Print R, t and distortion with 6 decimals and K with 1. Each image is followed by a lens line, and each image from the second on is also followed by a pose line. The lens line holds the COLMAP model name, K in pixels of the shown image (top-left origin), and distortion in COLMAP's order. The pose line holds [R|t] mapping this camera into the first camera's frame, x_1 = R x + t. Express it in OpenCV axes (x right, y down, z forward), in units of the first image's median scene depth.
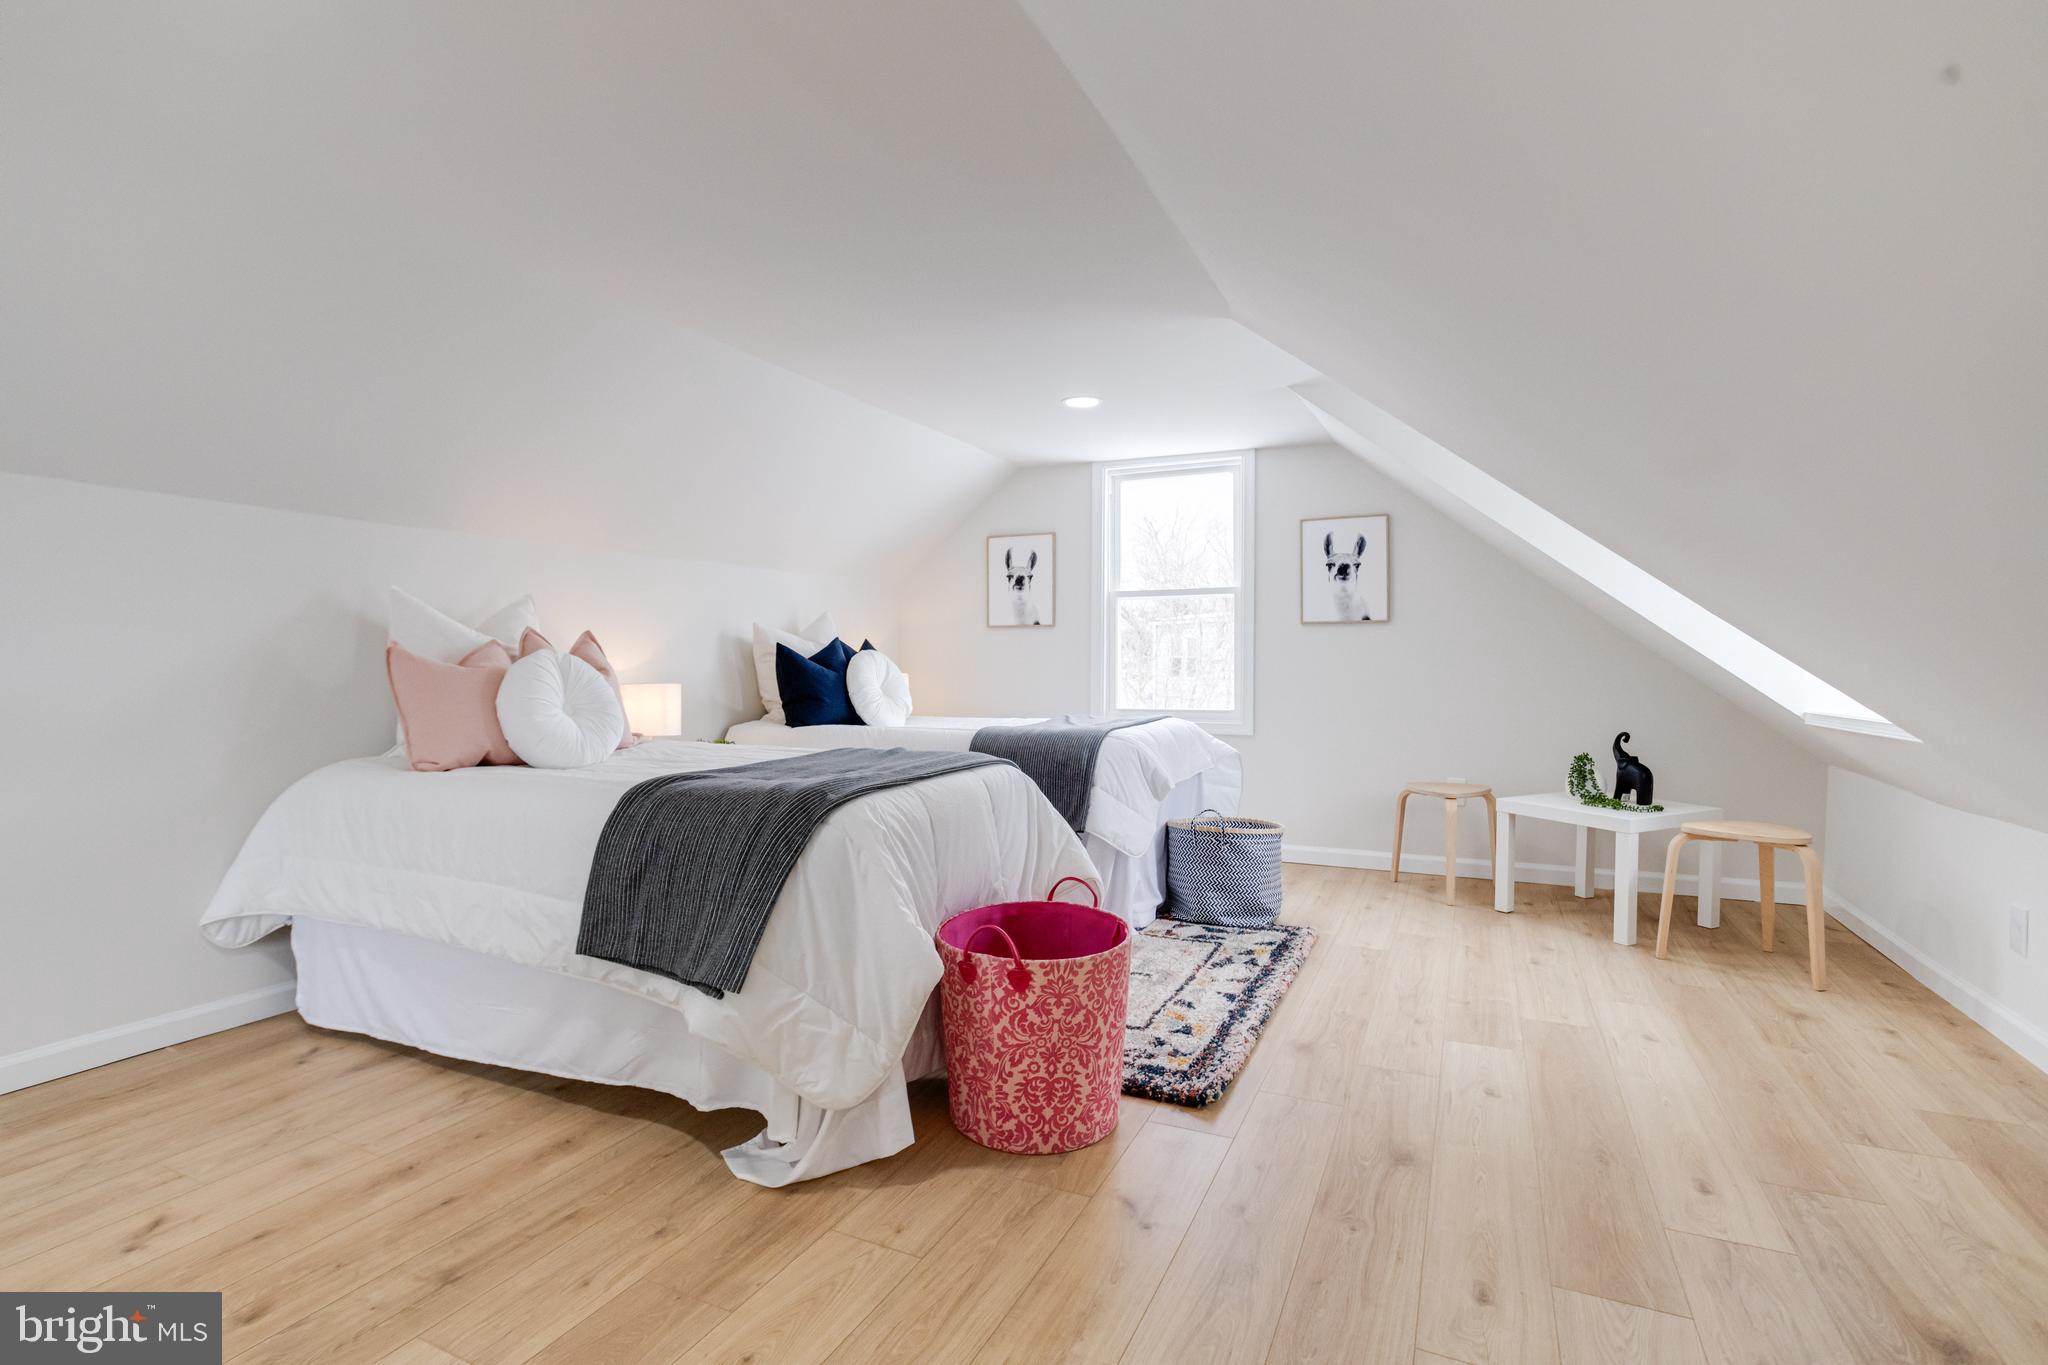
lens RADIAL K [[996.9, 0, 1016.2], [0, 996.9, 680.1], [0, 0, 1]] dist [-0.032426, 0.011071]
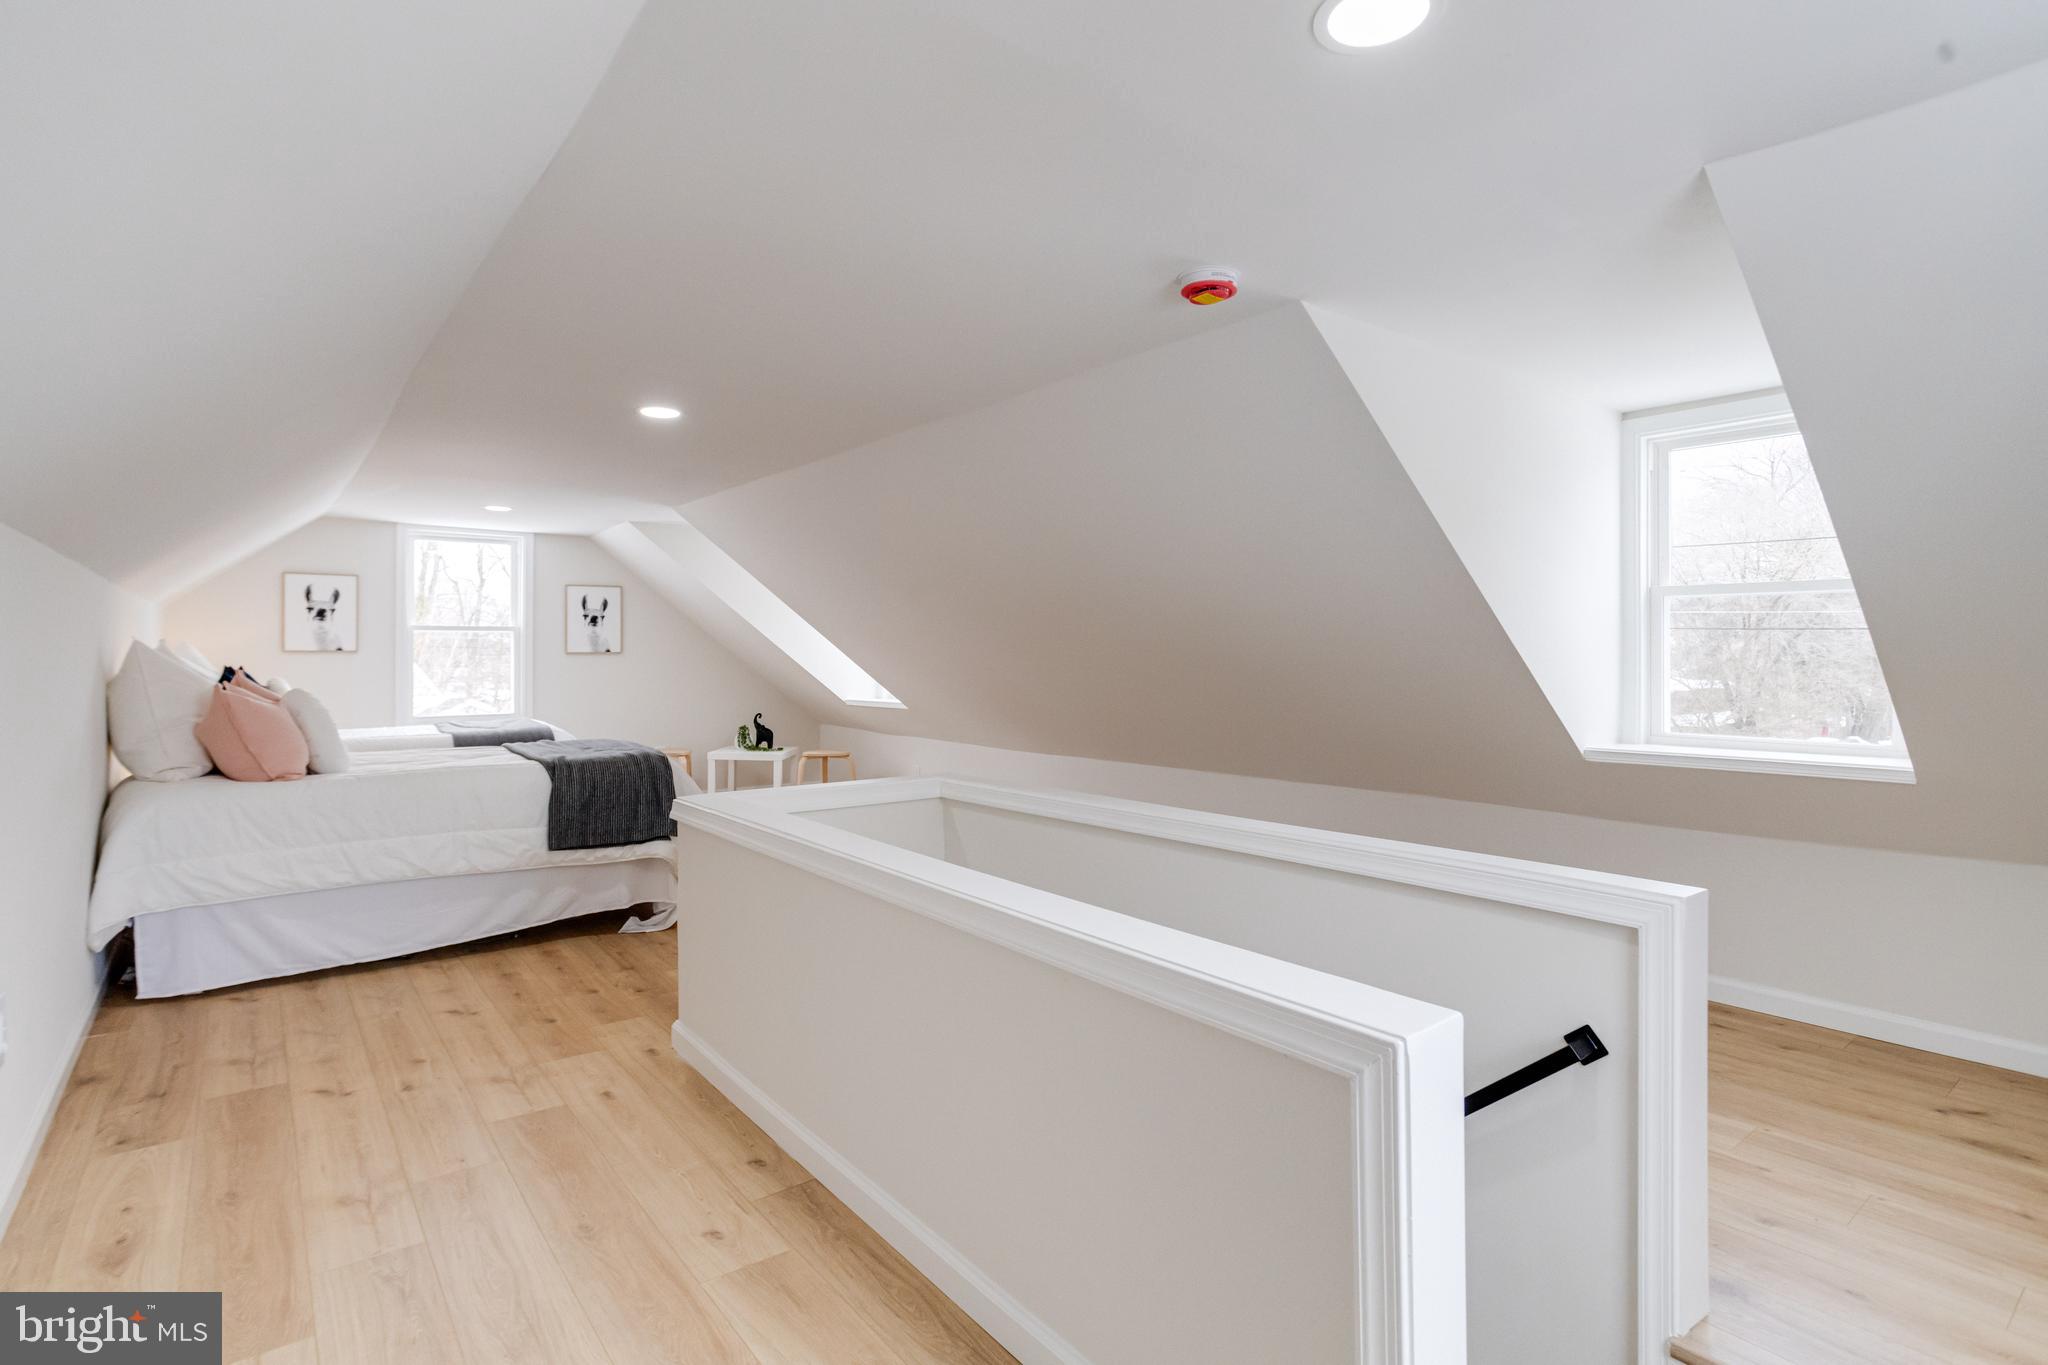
lens RADIAL K [[996.9, 0, 1021.2], [0, 996.9, 668.6], [0, 0, 1]] dist [-0.032426, 0.011071]
pose [[0.447077, -0.012249, 0.894412, -0.778404], [0.012438, 0.999895, 0.007477, -0.036983], [-0.894409, 0.007782, 0.447182, -0.306163]]
